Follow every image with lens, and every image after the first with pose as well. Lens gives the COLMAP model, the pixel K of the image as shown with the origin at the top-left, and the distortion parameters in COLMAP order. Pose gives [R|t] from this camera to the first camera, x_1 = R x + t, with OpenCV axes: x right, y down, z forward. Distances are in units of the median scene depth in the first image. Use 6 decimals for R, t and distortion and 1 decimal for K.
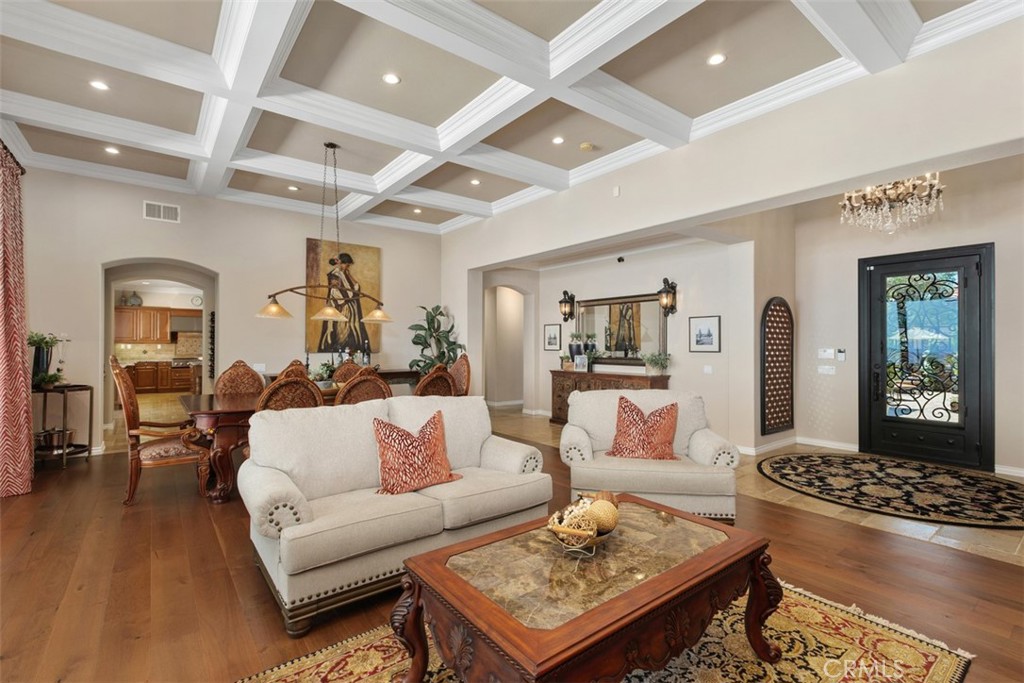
lens RADIAL K [[461.4, 0, 512.0], [0, 461.4, 341.5], [0, 0, 1]] dist [0.000305, -0.000147]
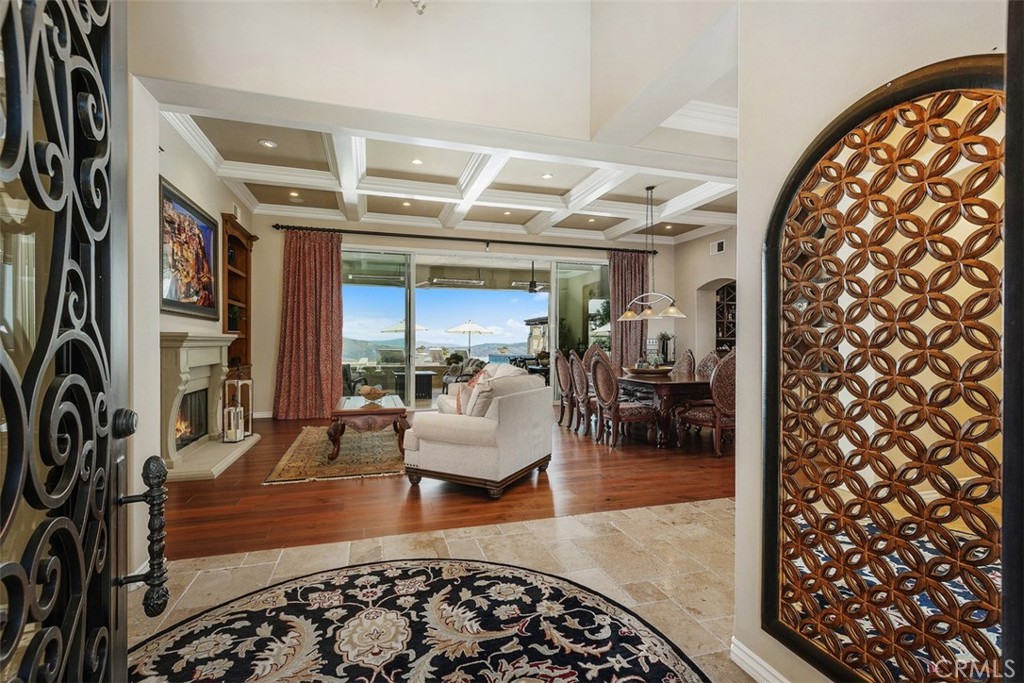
lens RADIAL K [[461.4, 0, 512.0], [0, 461.4, 341.5], [0, 0, 1]] dist [0.000305, -0.000147]
pose [[-0.345900, -0.003982, -0.938263, 0.849896], [0.004325, 0.999974, -0.005839, 0.022055], [0.938261, -0.006077, -0.345874, 0.922957]]
